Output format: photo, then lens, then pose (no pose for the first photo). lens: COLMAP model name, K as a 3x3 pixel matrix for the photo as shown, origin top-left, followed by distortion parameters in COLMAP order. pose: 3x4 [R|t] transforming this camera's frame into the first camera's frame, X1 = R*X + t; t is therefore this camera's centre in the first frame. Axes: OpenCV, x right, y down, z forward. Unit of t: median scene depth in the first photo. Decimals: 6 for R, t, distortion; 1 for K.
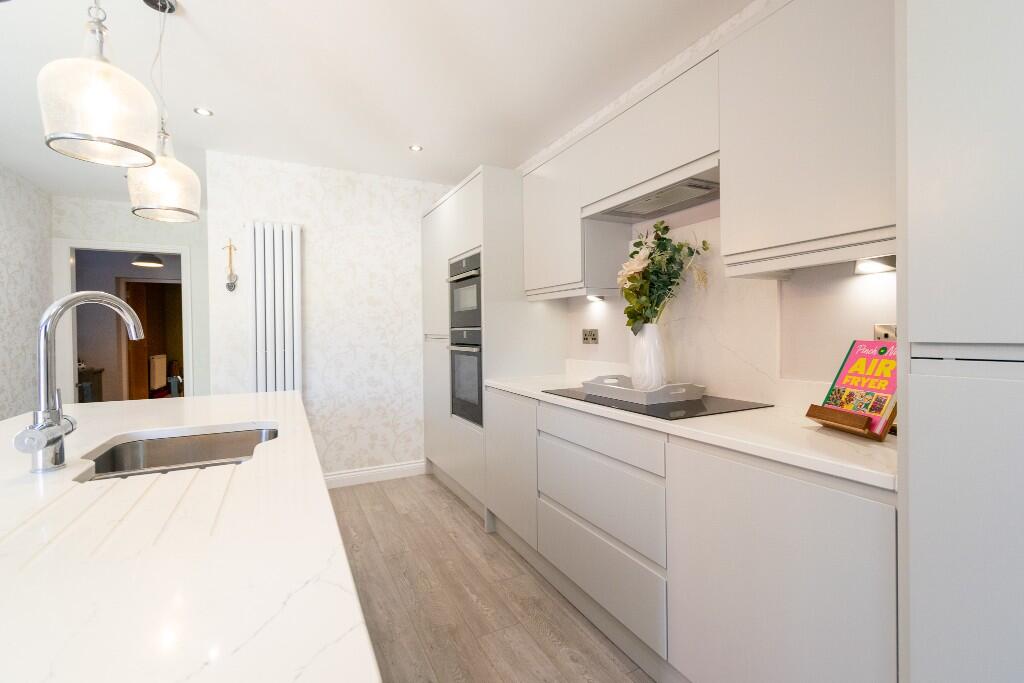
lens RADIAL K [[453.3, 0, 514.9], [0, 453.3, 336.7], [0, 0, 1]] dist [0.005315, -0.001298]
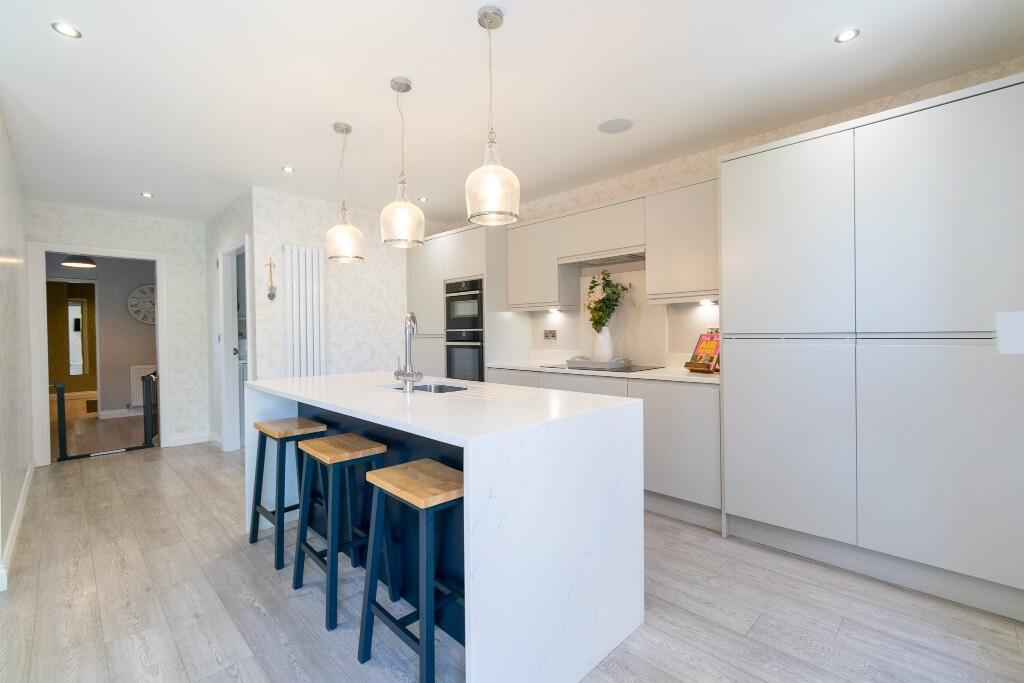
lens RADIAL K [[453.3, 0, 514.9], [0, 453.3, 336.7], [0, 0, 1]] dist [0.005315, -0.001298]
pose [[0.951135, -0.005035, 0.308735, -0.439604], [0.006715, 0.999968, -0.004378, 0.012476], [-0.308703, 0.006237, 0.951138, -0.459044]]
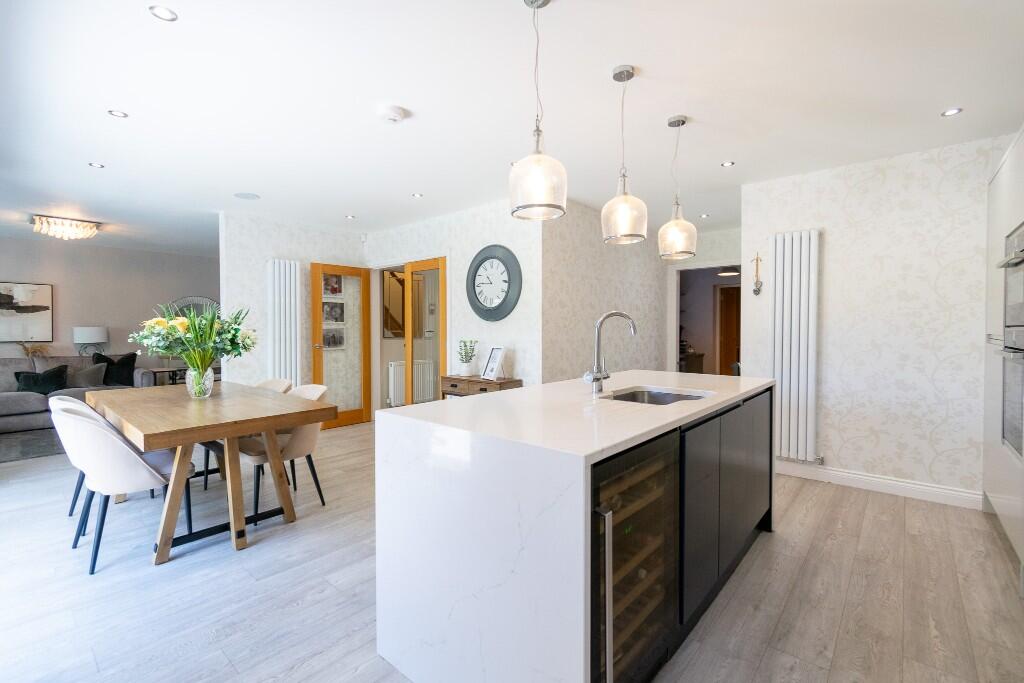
lens RADIAL K [[453.3, 0, 514.9], [0, 453.3, 336.7], [0, 0, 1]] dist [0.005315, -0.001298]
pose [[0.377274, 0.027984, -0.925679, 0.309773], [-0.014769, 0.999598, 0.024199, -0.010276], [0.925984, 0.004542, 0.377536, -0.074534]]
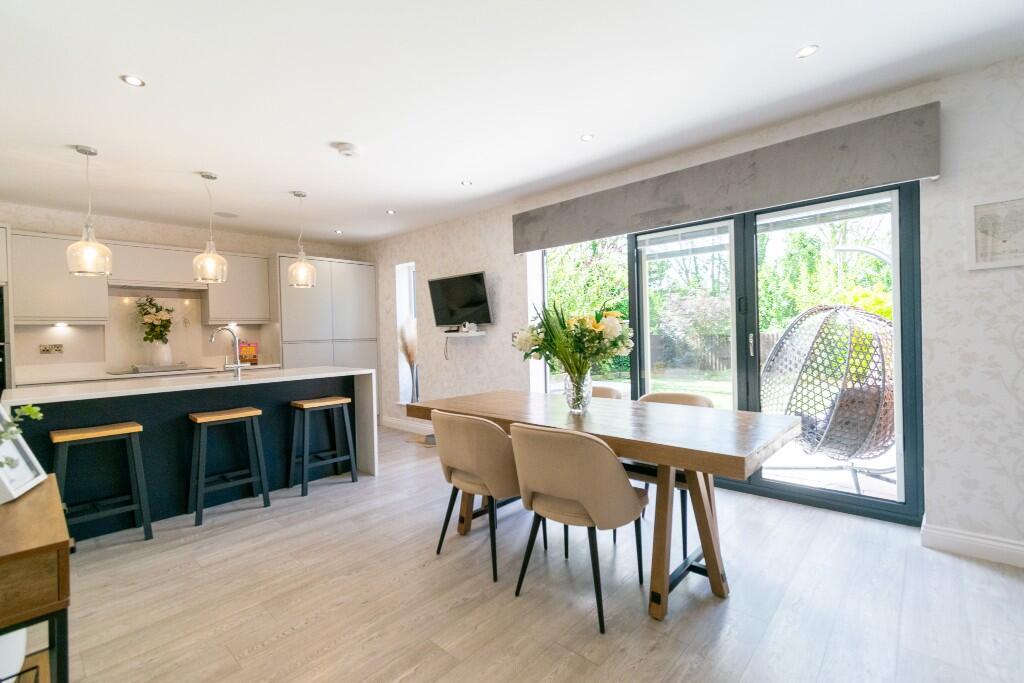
lens RADIAL K [[453.3, 0, 514.9], [0, 453.3, 336.7], [0, 0, 1]] dist [0.005315, -0.001298]
pose [[-0.350529, 0.007589, 0.936521, -1.865134], [0.039630, 0.999192, 0.006736, 0.009890], [-0.935713, 0.039475, -0.350546, 0.067607]]
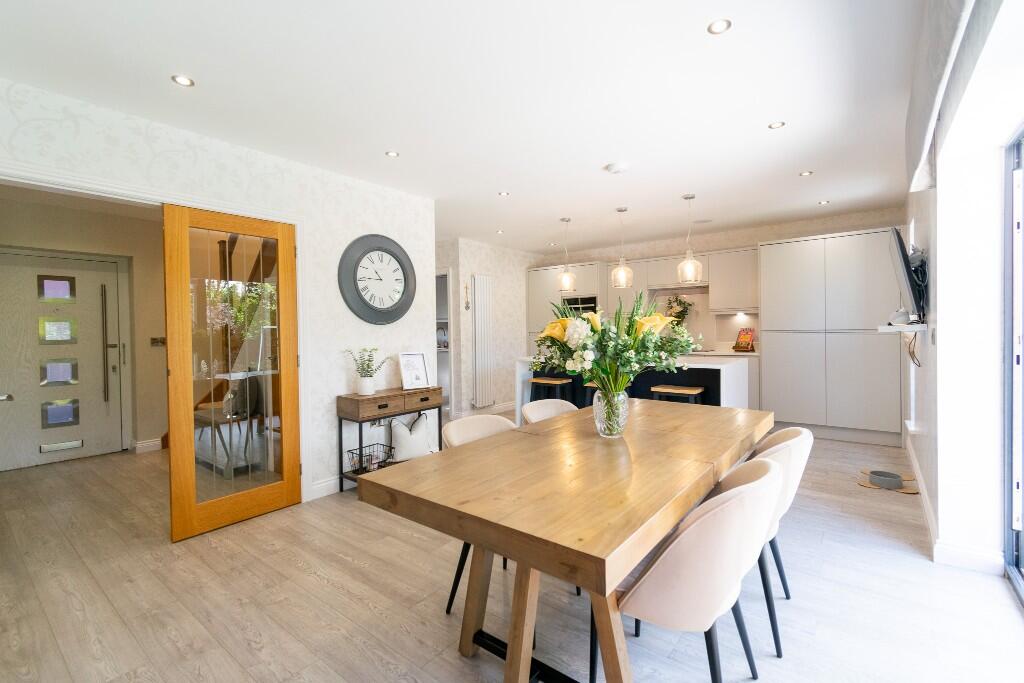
lens RADIAL K [[453.3, 0, 514.9], [0, 453.3, 336.7], [0, 0, 1]] dist [0.005315, -0.001298]
pose [[0.904654, -0.010942, 0.426007, -1.486082], [0.011447, 0.999934, 0.001373, 0.015351], [-0.425993, 0.003634, 0.904719, -0.978796]]
